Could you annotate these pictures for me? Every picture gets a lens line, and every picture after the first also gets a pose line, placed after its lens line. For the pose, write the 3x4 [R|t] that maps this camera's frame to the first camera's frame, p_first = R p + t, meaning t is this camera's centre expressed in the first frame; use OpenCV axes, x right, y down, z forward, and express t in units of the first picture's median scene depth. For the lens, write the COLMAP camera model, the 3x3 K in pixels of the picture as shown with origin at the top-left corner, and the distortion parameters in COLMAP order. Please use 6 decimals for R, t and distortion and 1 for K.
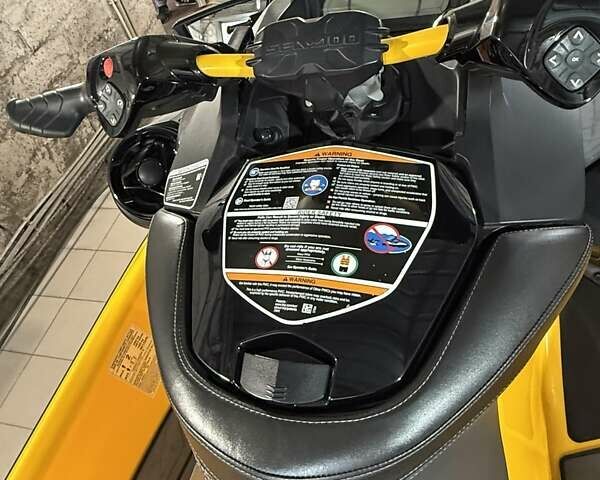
lens RADIAL K [[478.1, 0, 305.3], [0, 478.1, 235.8], [0, 0, 1]] dist [0.009757, 0.010698]
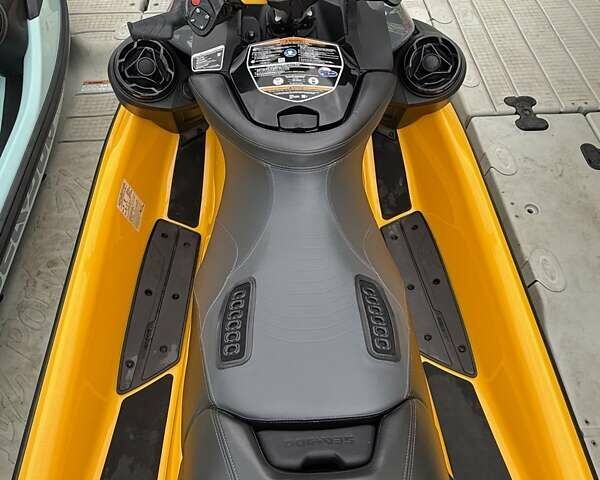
lens RADIAL K [[493.1, 0, 297.7], [0, 493.1, 238.7], [0, 0, 1]] dist [0.031393, 0.003147]
pose [[0.922235, -0.091946, 0.375538, -0.952207], [0.076166, 0.995483, 0.056686, 0.667680], [-0.379054, -0.023674, 0.925072, -1.242090]]
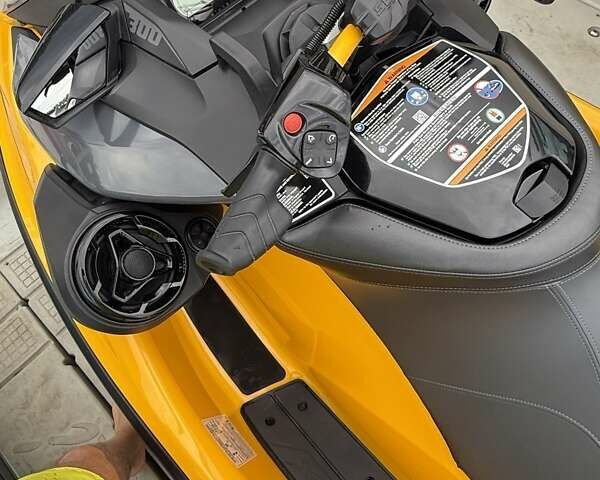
lens RADIAL K [[478.1, 0, 299.7], [0, 478.1, 233.4], [0, 0, 1]] dist [0.009757, 0.010698]
pose [[0.481477, -0.663080, 0.573153, -1.143840], [0.631291, 0.715999, 0.298022, -0.441146], [-0.607990, 0.218336, 0.763333, 0.335664]]
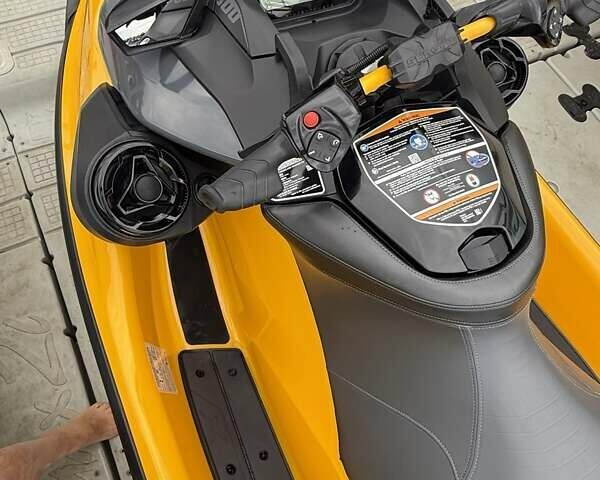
lens RADIAL K [[478.1, 0, 298.1], [0, 478.1, 240.7], [0, 0, 1]] dist [0.009757, 0.010698]
pose [[0.685124, -0.428368, 0.589157, -1.328090], [0.318650, 0.903565, 0.286414, -0.399270], [-0.655032, -0.008494, 0.755553, 0.124867]]
